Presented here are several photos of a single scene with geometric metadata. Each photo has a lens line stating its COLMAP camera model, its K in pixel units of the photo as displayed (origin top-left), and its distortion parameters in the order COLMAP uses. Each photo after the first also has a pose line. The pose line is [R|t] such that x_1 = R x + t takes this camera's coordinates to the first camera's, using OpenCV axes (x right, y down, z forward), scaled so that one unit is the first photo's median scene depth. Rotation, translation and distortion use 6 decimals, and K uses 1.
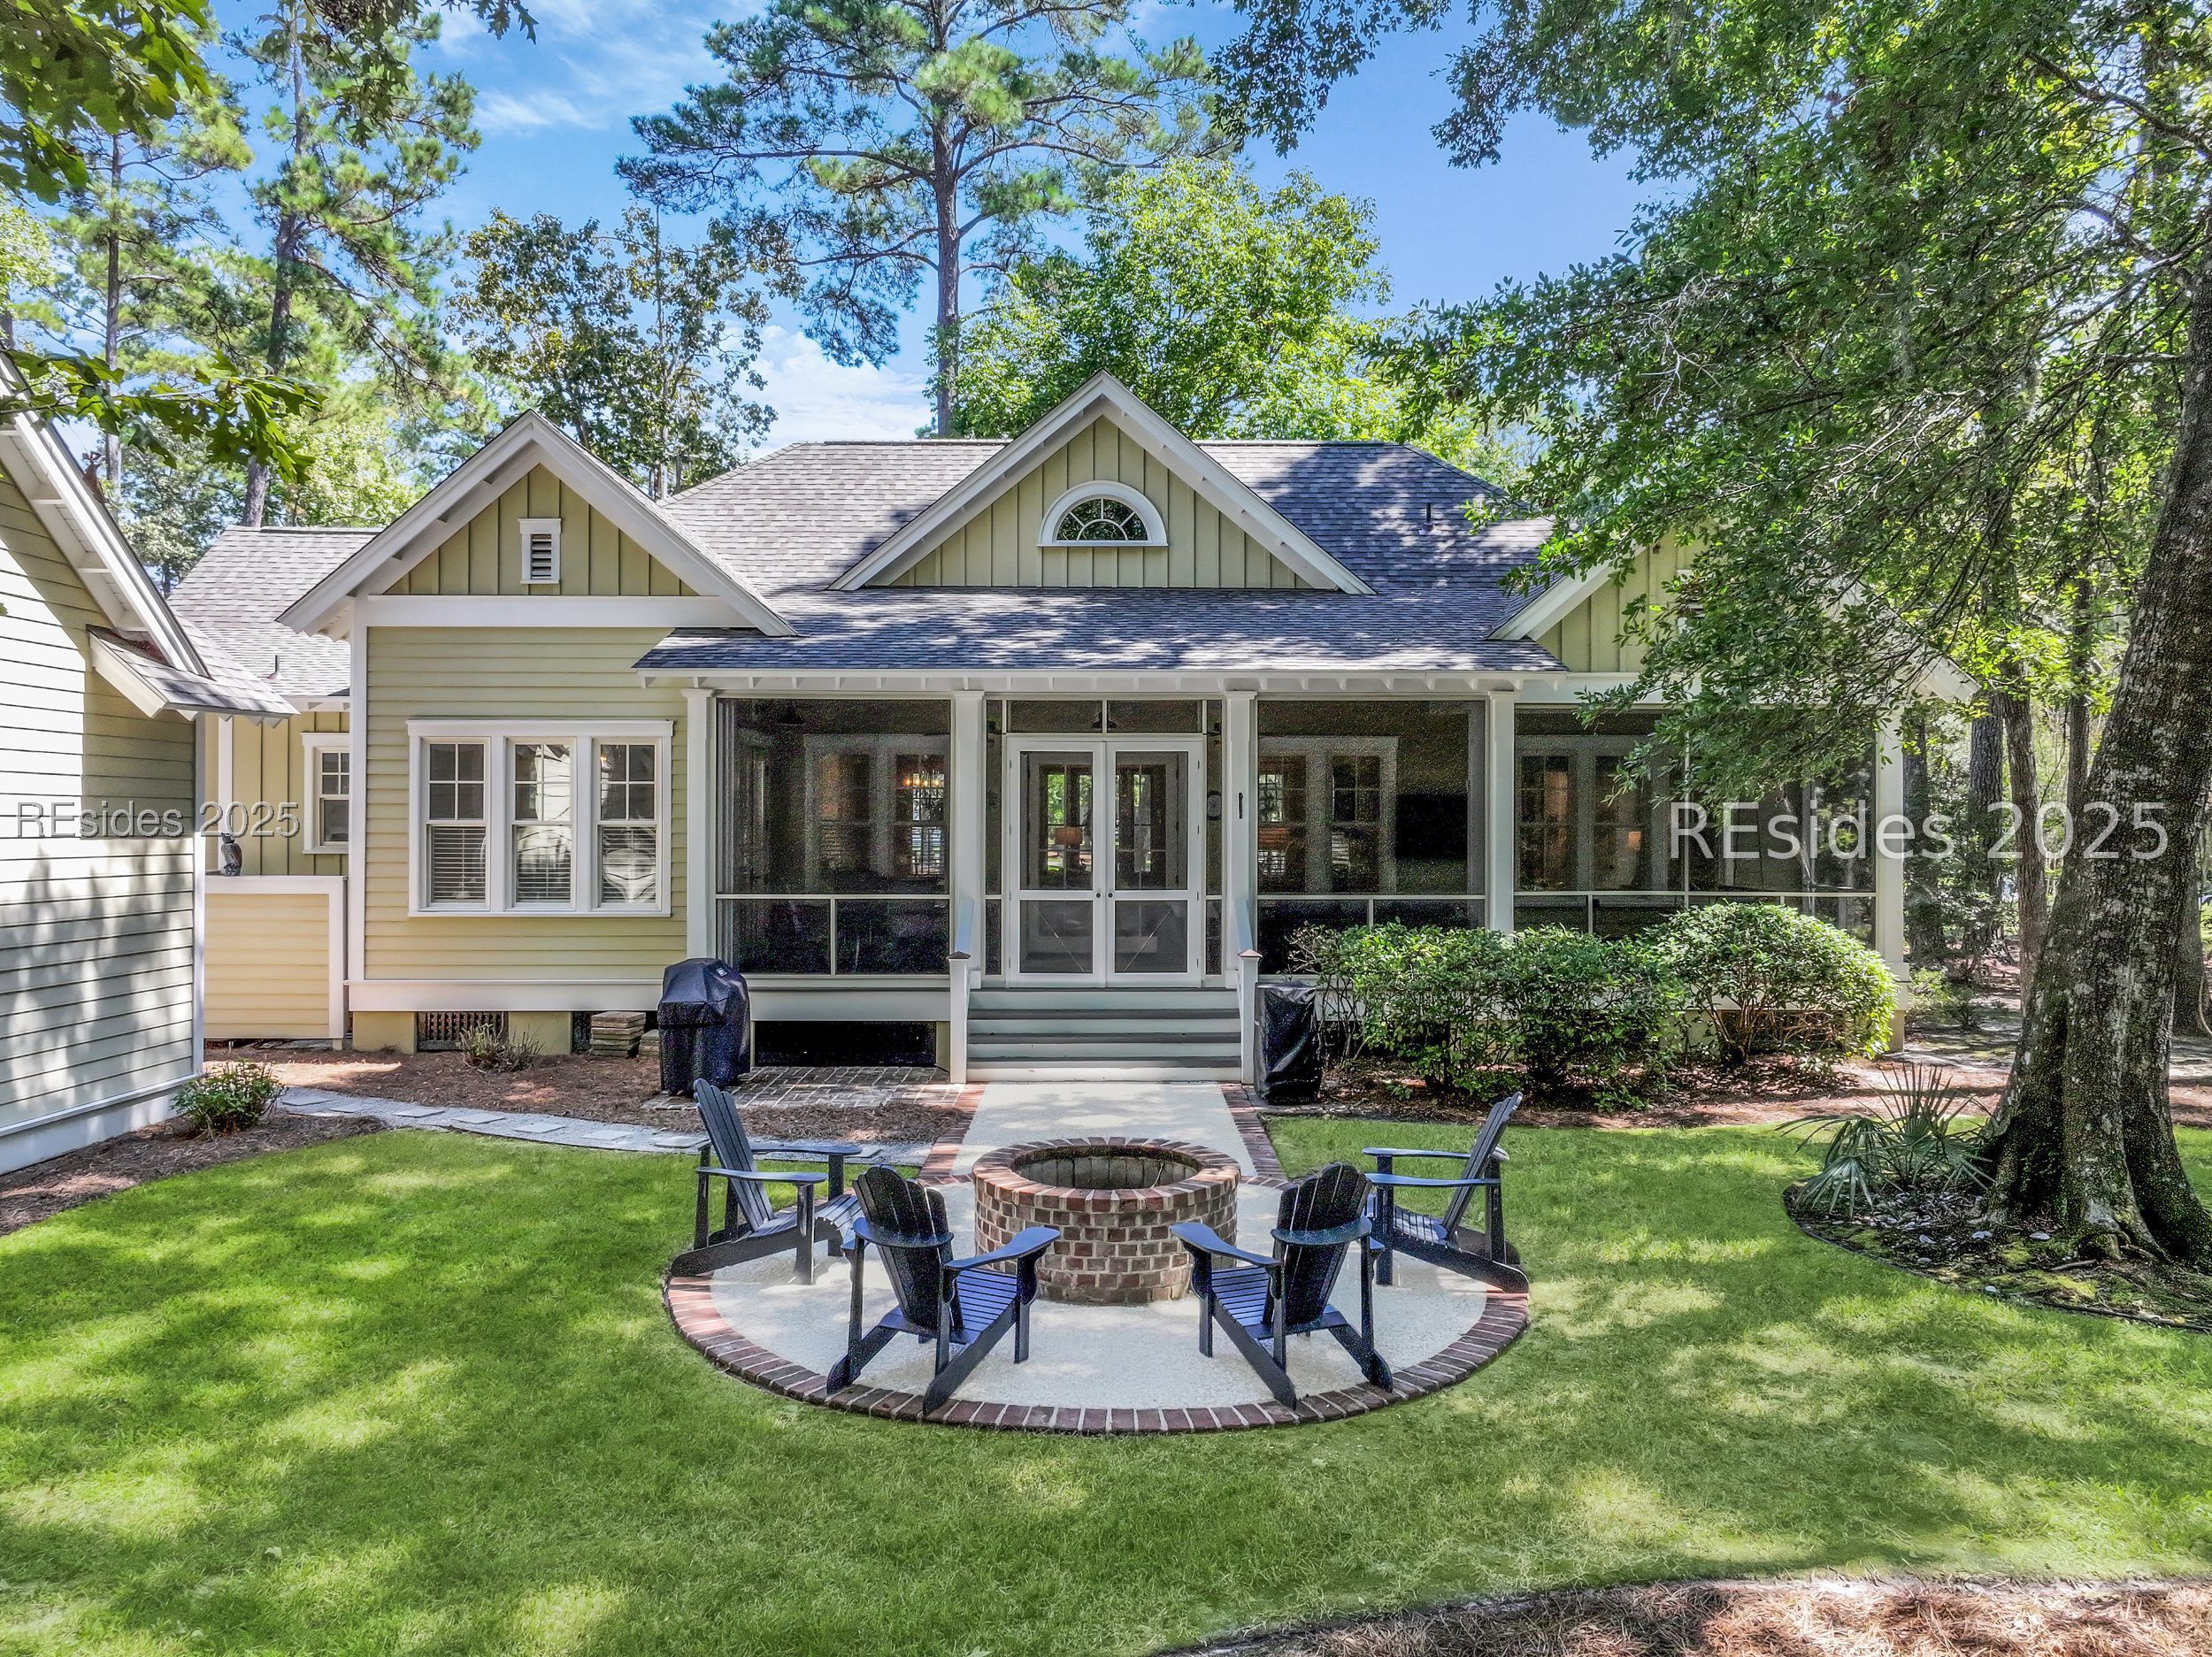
lens RADIAL K [[1510.1, 0, 1107.6], [0, 1510.1, 829.1], [0, 0, 1]] dist [0.006056, 0.006309]
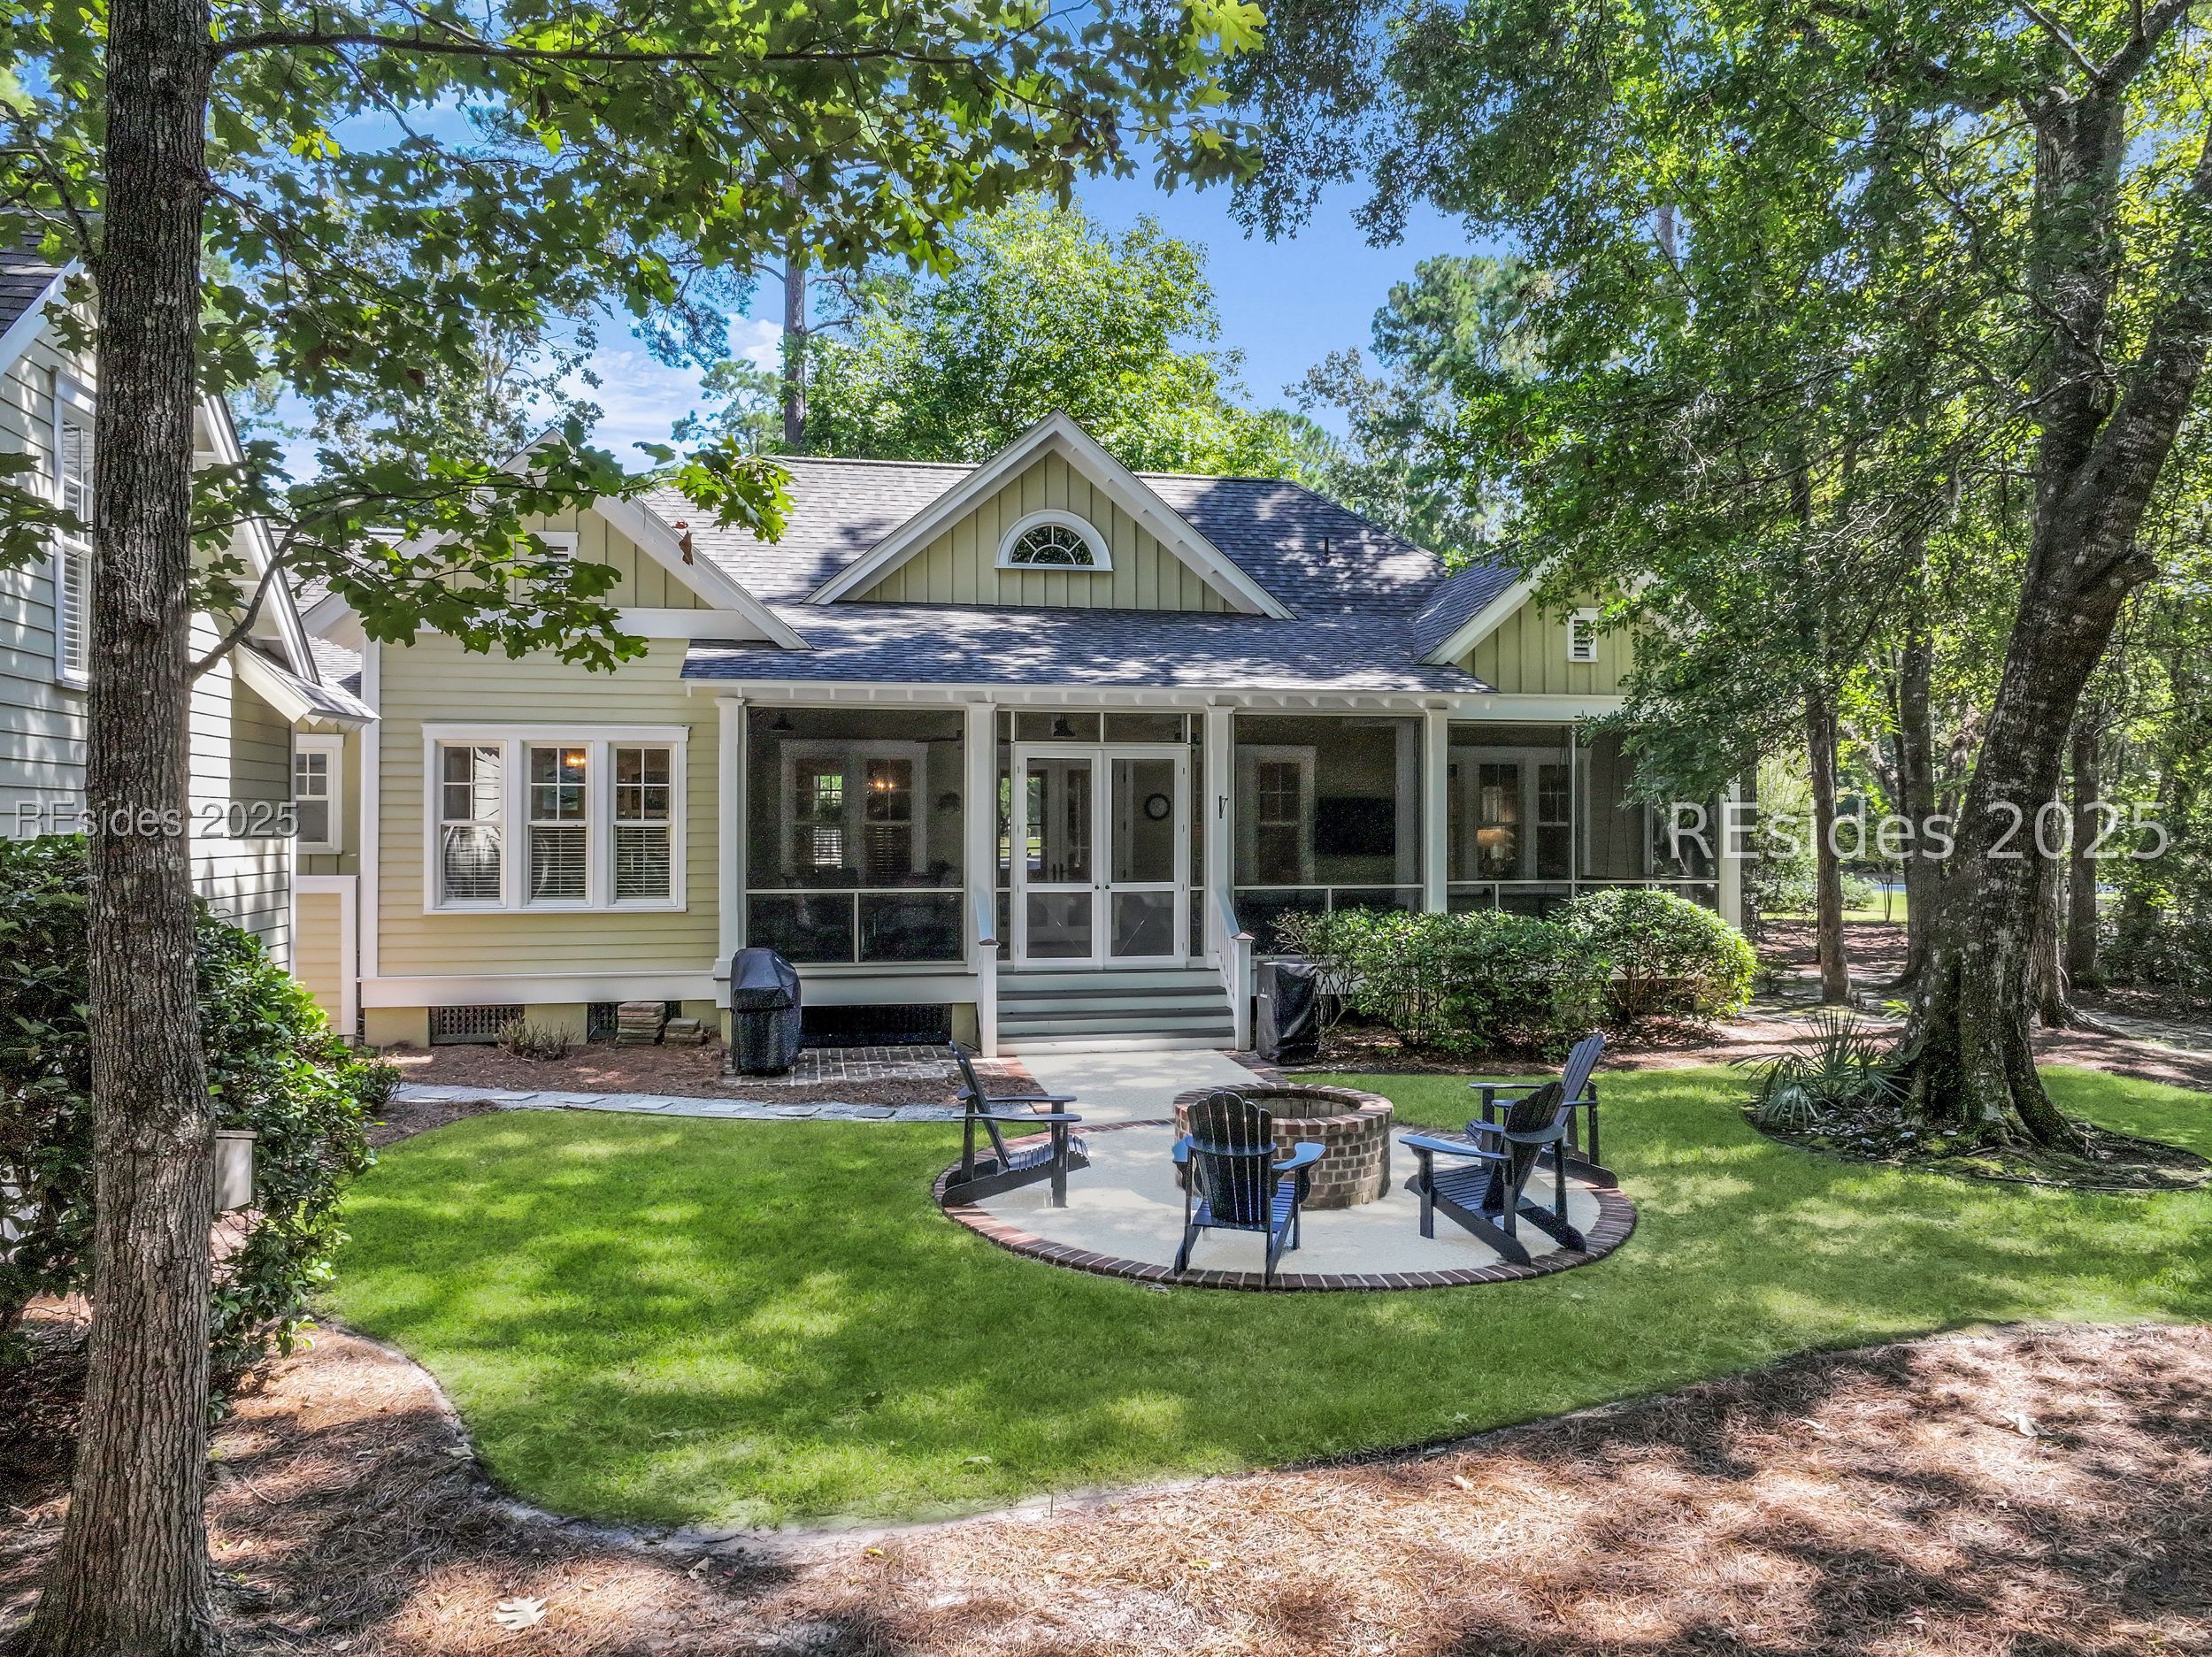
lens RADIAL K [[1510.1, 0, 1097.0], [0, 1510.1, 830.8], [0, 0, 1]] dist [0.006056, 0.006309]
pose [[0.983688, -0.002188, 0.179870, -0.206447], [0.001974, 0.999997, 0.001369, 0.000398], [-0.179873, -0.000991, 0.983689, -0.098068]]
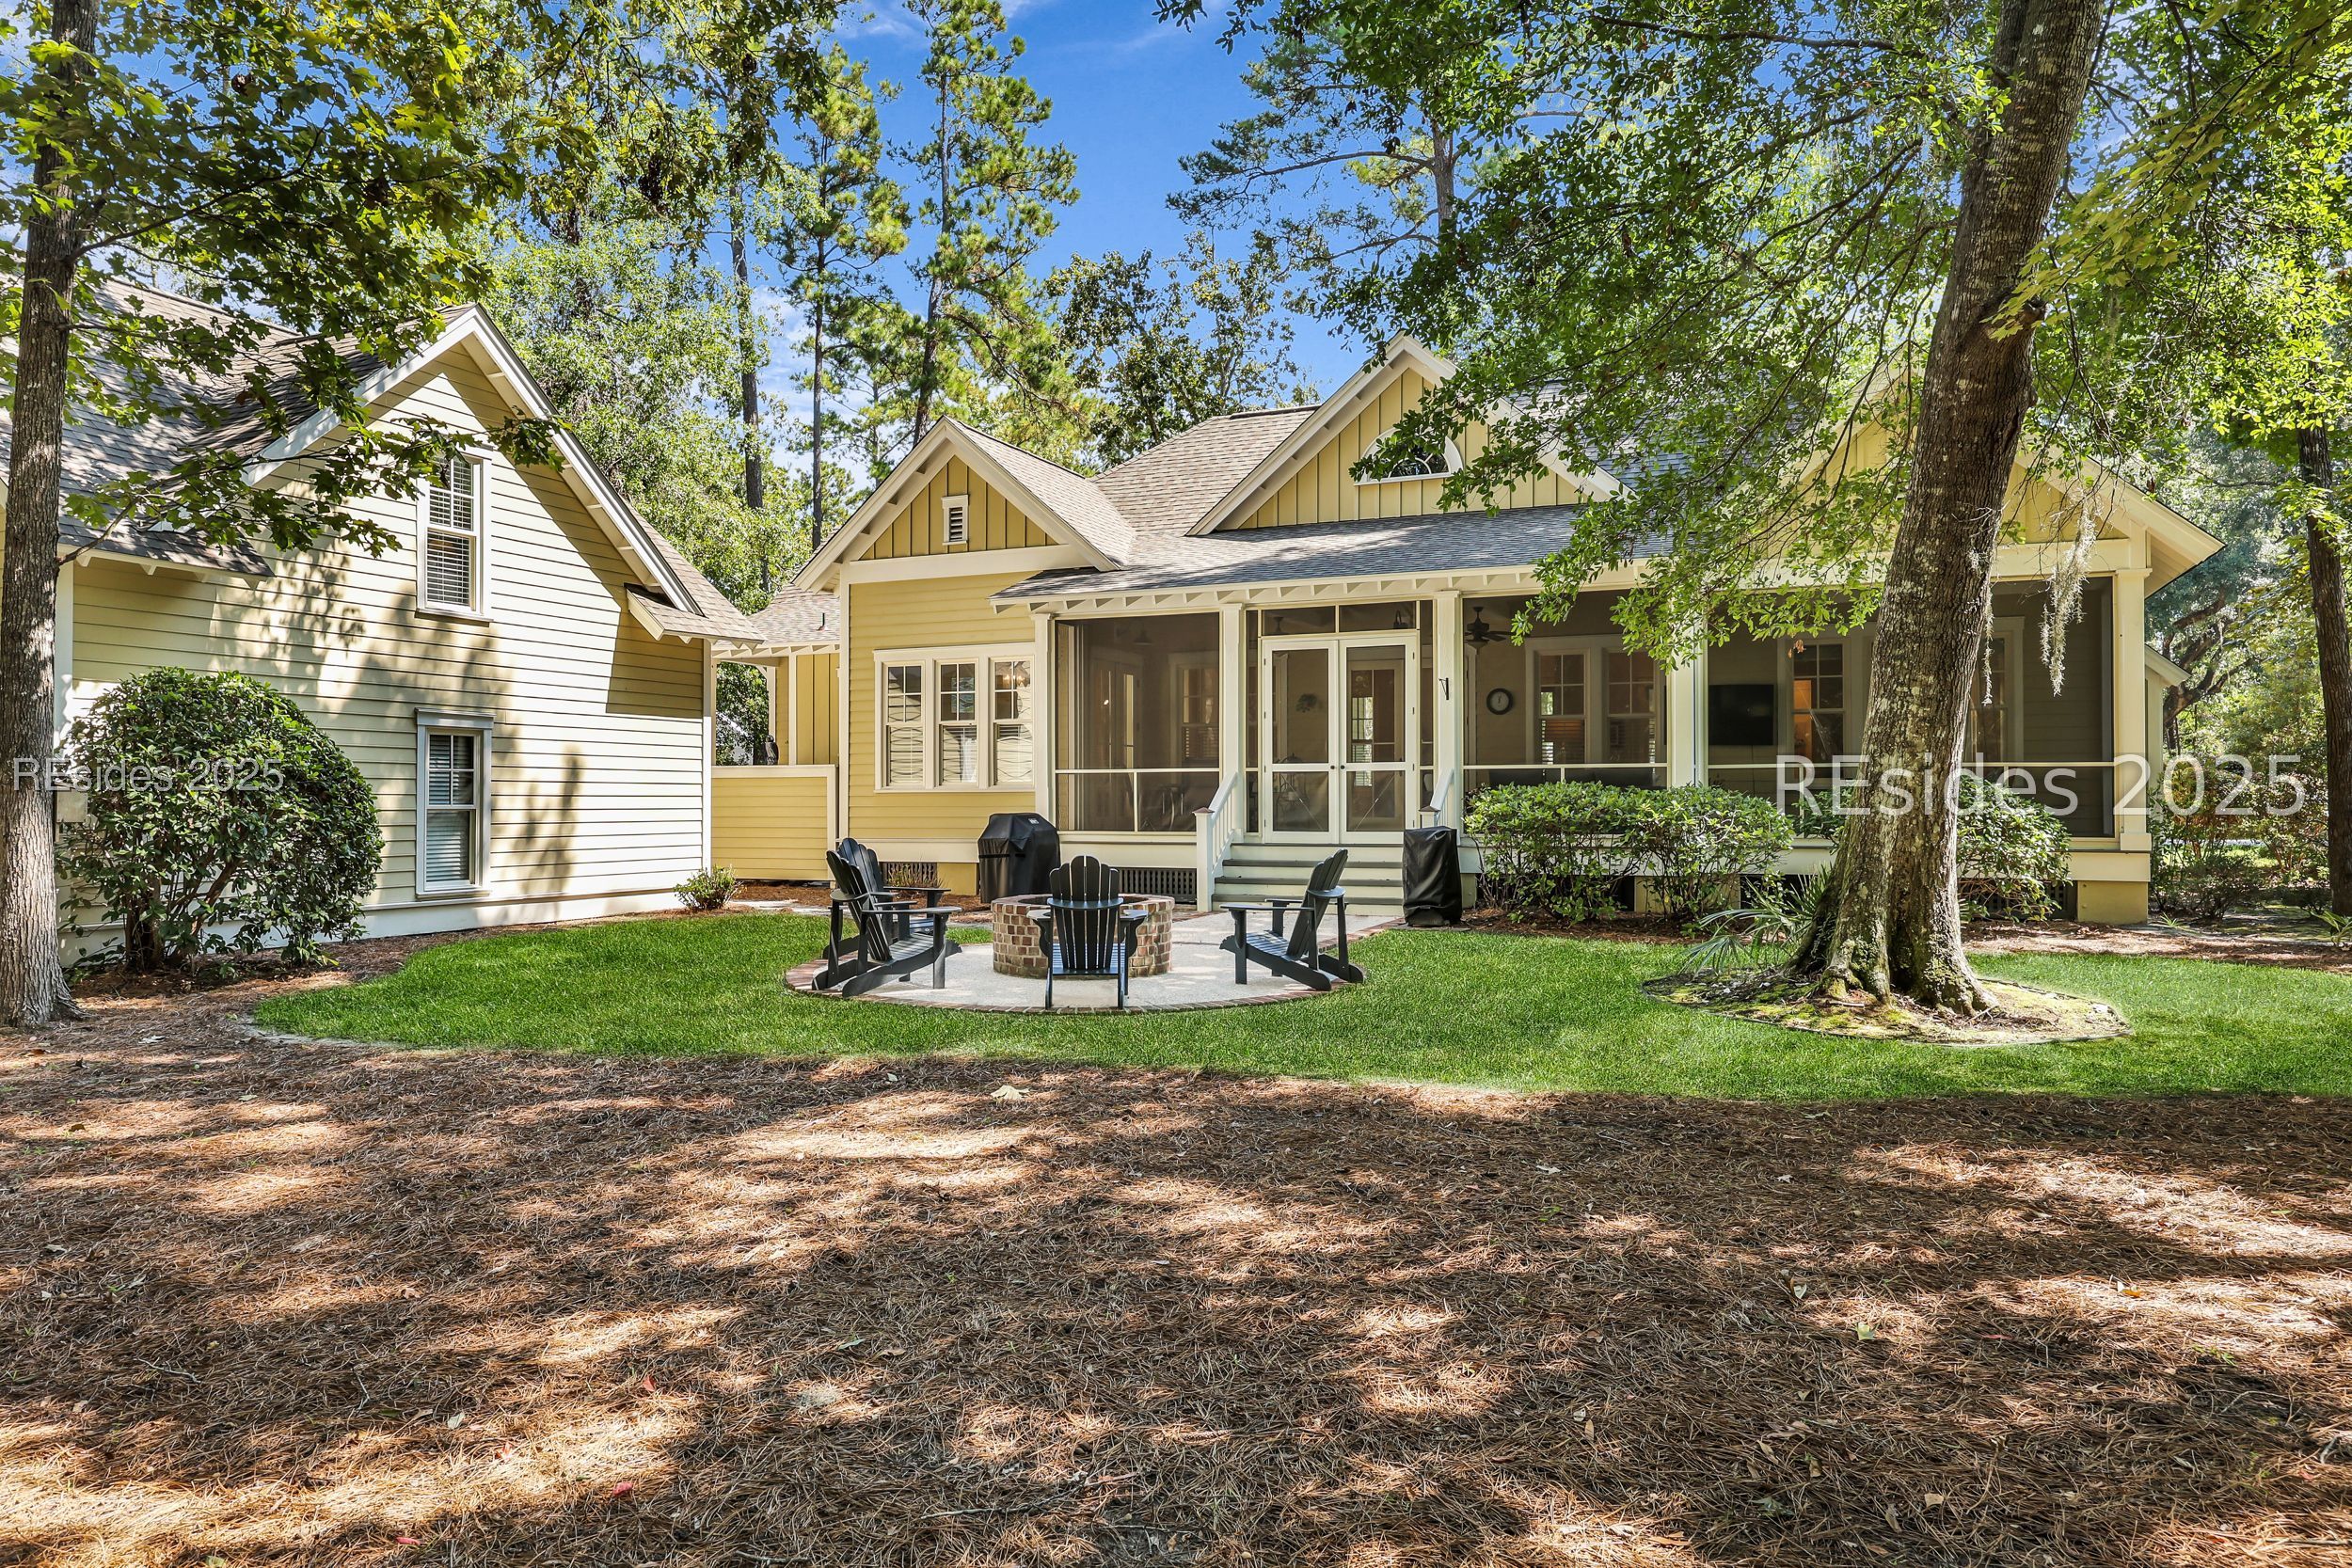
lens RADIAL K [[1519.9, 0, 1197.1], [0, 1519.9, 799.8], [0, 0, 1]] dist [-0.009252, 0.001598]
pose [[0.915962, -0.004865, -0.401235, 0.380630], [0.003179, 0.999983, -0.004868, 0.075153], [0.401252, 0.003183, 0.915962, -0.156476]]
